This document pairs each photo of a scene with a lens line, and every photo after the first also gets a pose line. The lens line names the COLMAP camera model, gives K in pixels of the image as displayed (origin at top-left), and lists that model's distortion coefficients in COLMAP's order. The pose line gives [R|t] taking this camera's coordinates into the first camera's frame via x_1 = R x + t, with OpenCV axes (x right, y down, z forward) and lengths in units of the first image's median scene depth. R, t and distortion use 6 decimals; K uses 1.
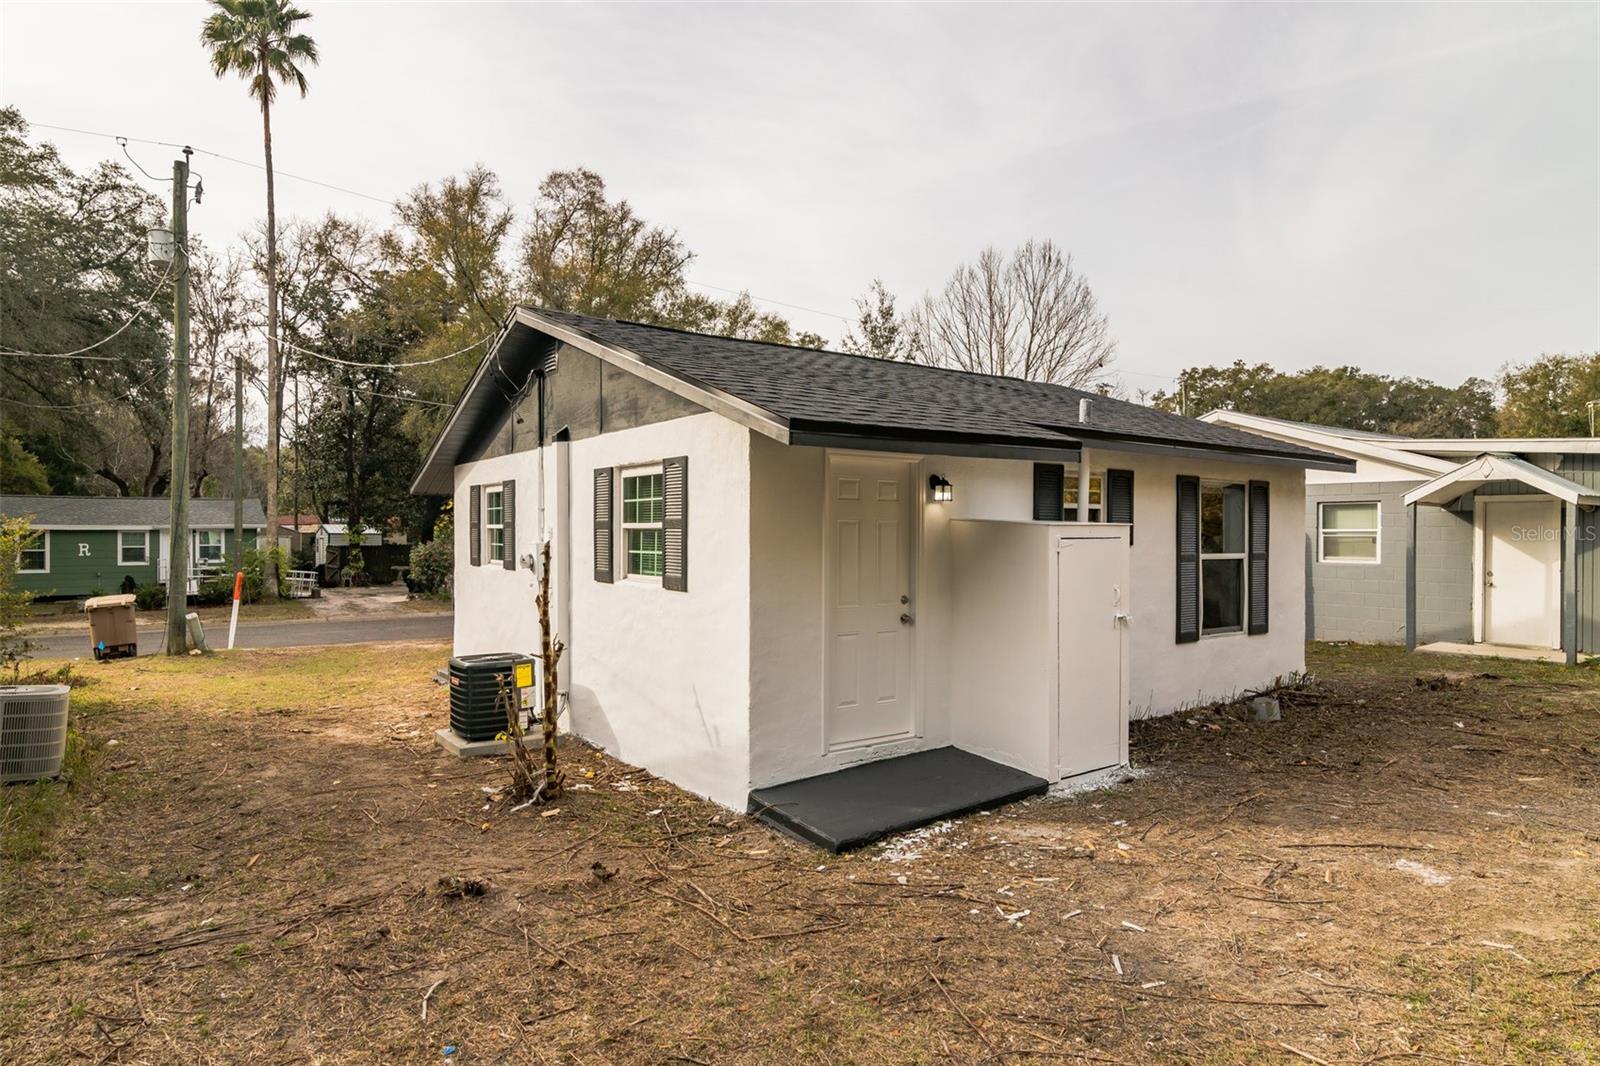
lens RADIAL K [[908.5, 0, 800.5], [0, 908.5, 514.4], [0, 0, 1]] dist [0.024678, -0.021239]
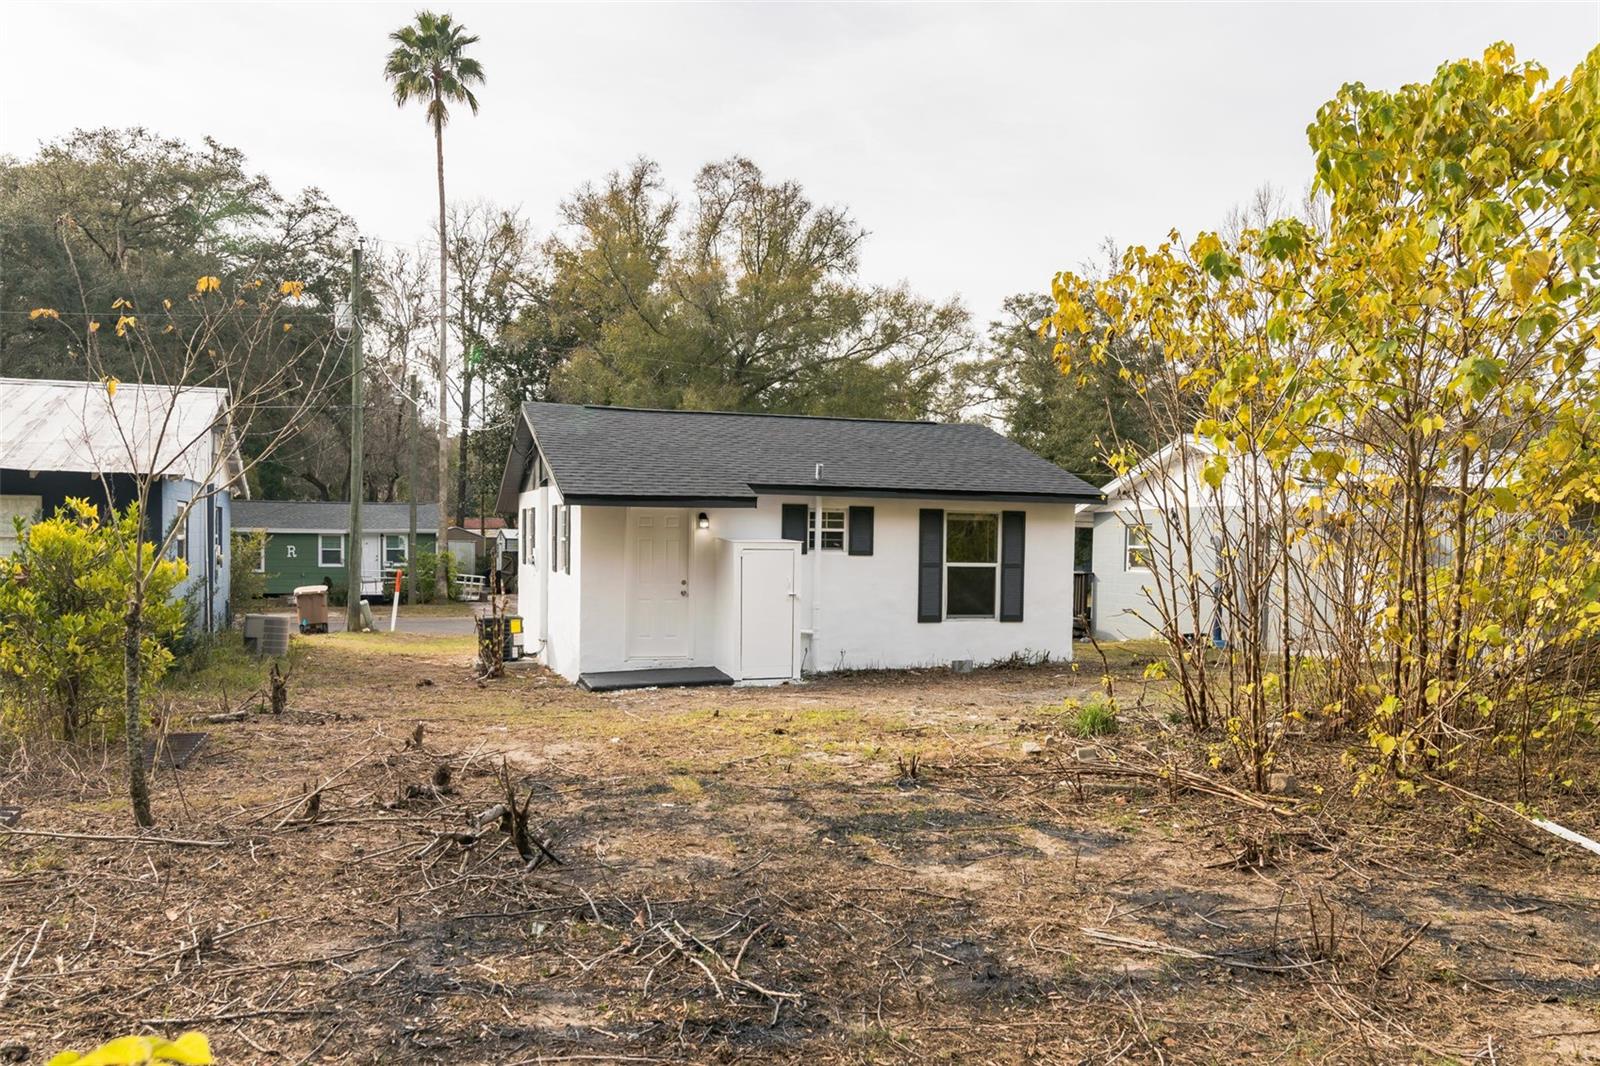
lens RADIAL K [[1262.5, 0, 800.0], [0, 1262.5, 533.0], [0, 0, 1]] dist [0.022708, 0.002175]
pose [[0.960799, 0.010275, -0.277056, 0.216482], [-0.006636, 0.999879, 0.014070, -0.008540], [0.277167, -0.011680, 0.960751, -0.281658]]
